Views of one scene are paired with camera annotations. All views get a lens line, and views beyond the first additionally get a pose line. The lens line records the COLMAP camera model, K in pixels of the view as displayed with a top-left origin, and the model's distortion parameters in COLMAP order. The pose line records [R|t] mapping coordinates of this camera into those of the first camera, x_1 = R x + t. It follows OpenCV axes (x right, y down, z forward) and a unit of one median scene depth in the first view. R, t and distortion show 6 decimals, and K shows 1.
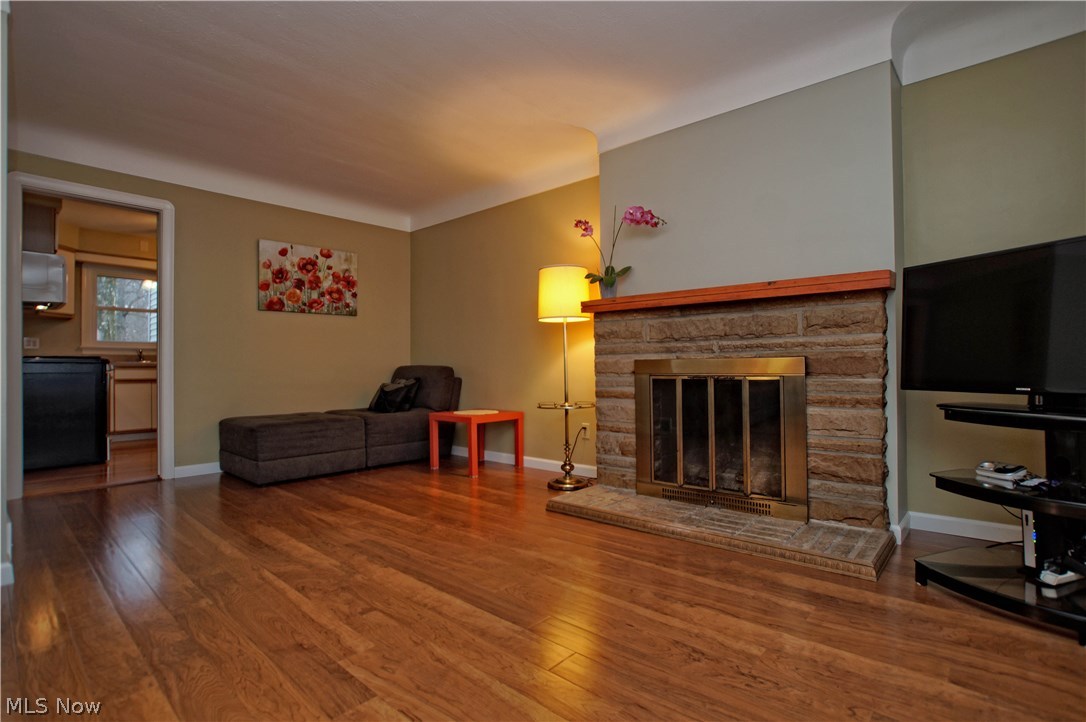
lens RADIAL K [[522.6, 0, 547.6], [0, 522.6, 361.5], [0, 0, 1]] dist [-0.067539, 0.028580]
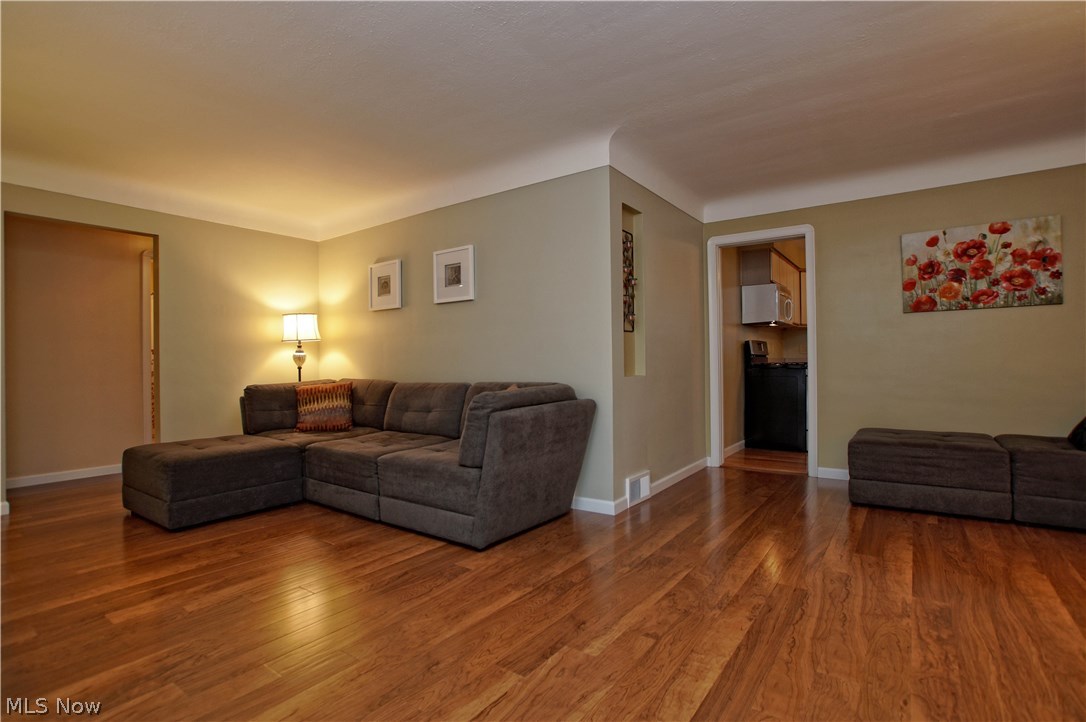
lens RADIAL K [[522.6, 0, 547.6], [0, 522.6, 361.5], [0, 0, 1]] dist [-0.067539, 0.028580]
pose [[0.113659, 0.002324, -0.993517, 0.339969], [0.017549, 0.999837, 0.004346, -0.038892], [0.993365, -0.017929, 0.113599, 0.357220]]
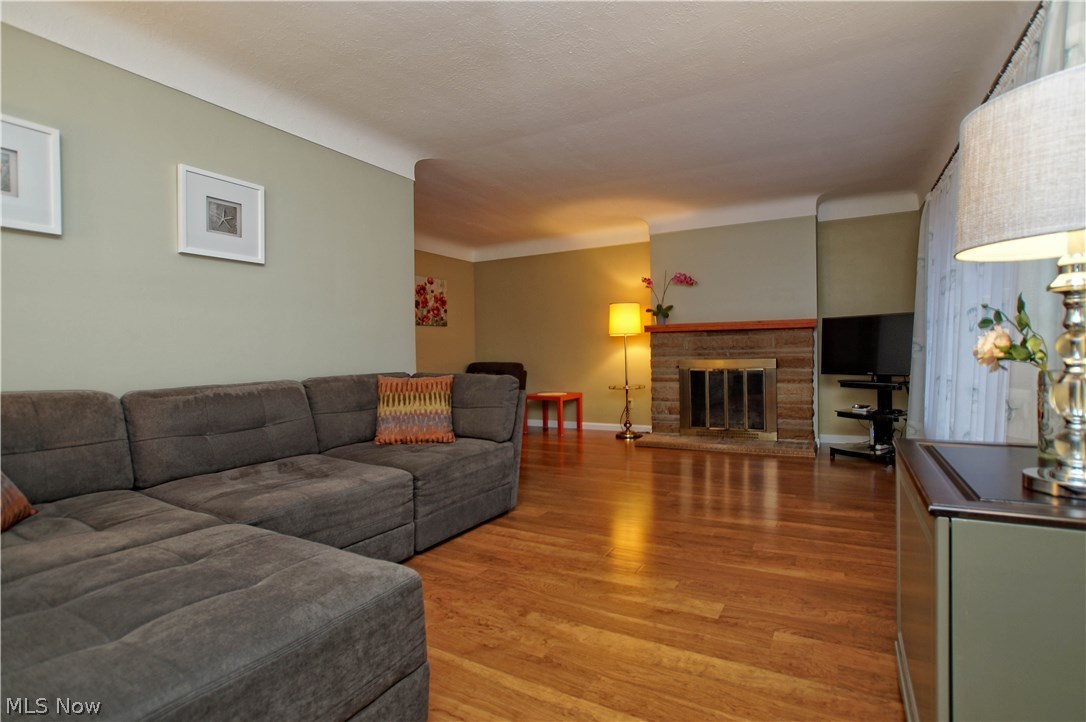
lens RADIAL K [[522.6, 0, 547.6], [0, 522.6, 361.5], [0, 0, 1]] dist [-0.067539, 0.028580]
pose [[0.977803, -0.010416, 0.209269, -0.604312], [0.006156, 0.999761, 0.020996, -0.034767], [-0.209437, -0.019241, 0.977633, -0.599522]]
